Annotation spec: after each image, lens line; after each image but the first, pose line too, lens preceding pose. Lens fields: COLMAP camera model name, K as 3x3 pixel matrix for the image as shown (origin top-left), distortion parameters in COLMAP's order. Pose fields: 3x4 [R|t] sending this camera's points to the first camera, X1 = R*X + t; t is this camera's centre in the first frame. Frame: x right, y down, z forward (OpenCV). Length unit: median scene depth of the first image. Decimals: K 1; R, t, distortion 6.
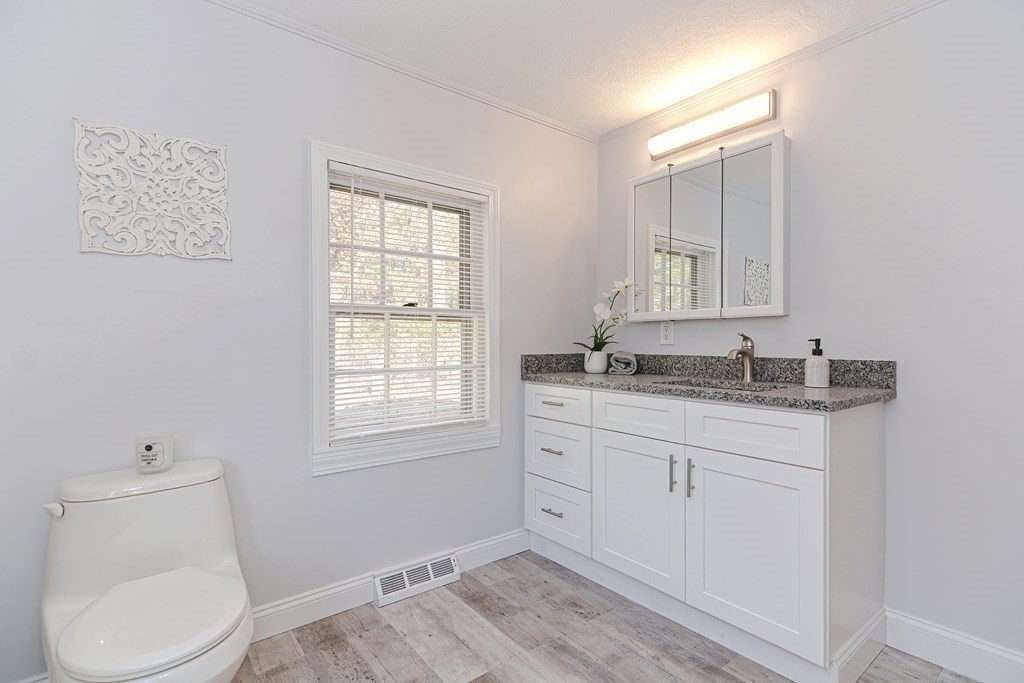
lens RADIAL K [[493.0, 0, 507.6], [0, 493.0, 343.4], [0, 0, 1]] dist [0.011002, -0.007557]
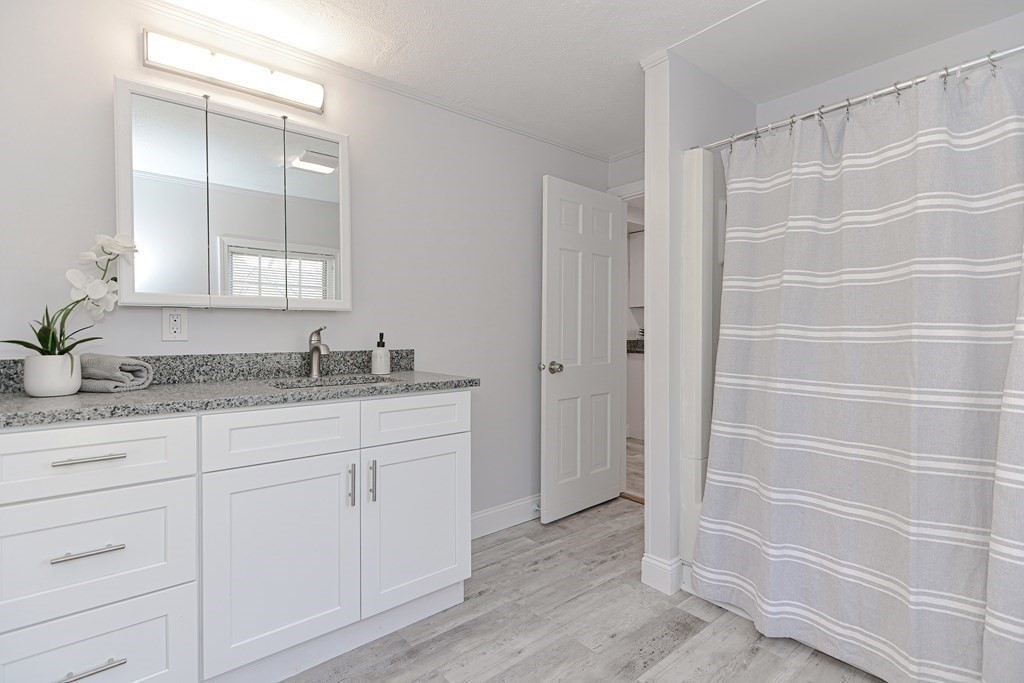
lens RADIAL K [[493.0, 0, 508.6], [0, 493.0, 340.4], [0, 0, 1]] dist [0.011002, -0.007557]
pose [[-0.046064, -0.015448, 0.998819, -0.484154], [0.006804, 0.999852, 0.015778, -0.007170], [-0.998915, 0.007523, -0.045952, 0.656795]]
